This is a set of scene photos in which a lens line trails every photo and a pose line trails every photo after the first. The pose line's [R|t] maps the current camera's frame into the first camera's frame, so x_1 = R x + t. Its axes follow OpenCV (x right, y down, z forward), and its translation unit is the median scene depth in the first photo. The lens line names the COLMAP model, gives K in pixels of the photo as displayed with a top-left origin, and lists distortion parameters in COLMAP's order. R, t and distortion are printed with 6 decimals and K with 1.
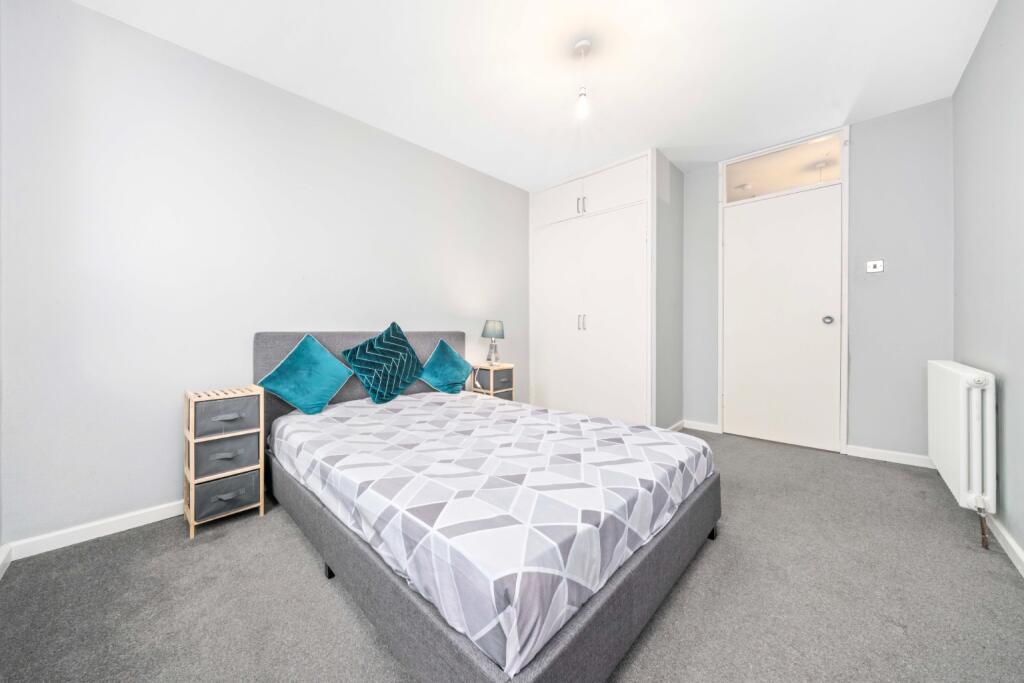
lens RADIAL K [[358.3, 0, 508.8], [0, 358.3, 329.8], [0, 0, 1]] dist [0.000434, 0.000015]
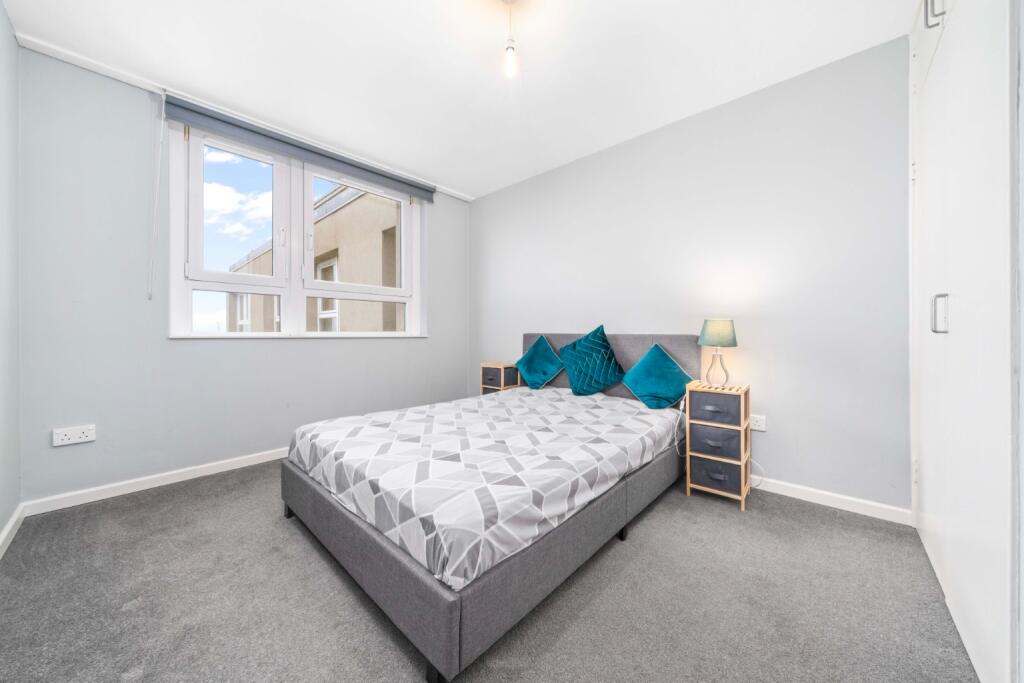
lens RADIAL K [[358.3, 0, 508.8], [0, 358.3, 329.8], [0, 0, 1]] dist [0.000434, 0.000015]
pose [[0.025463, -0.003104, -0.999671, 0.801863], [-0.004019, 0.999987, -0.003207, -0.003229], [0.999668, 0.004099, 0.025450, 0.761614]]
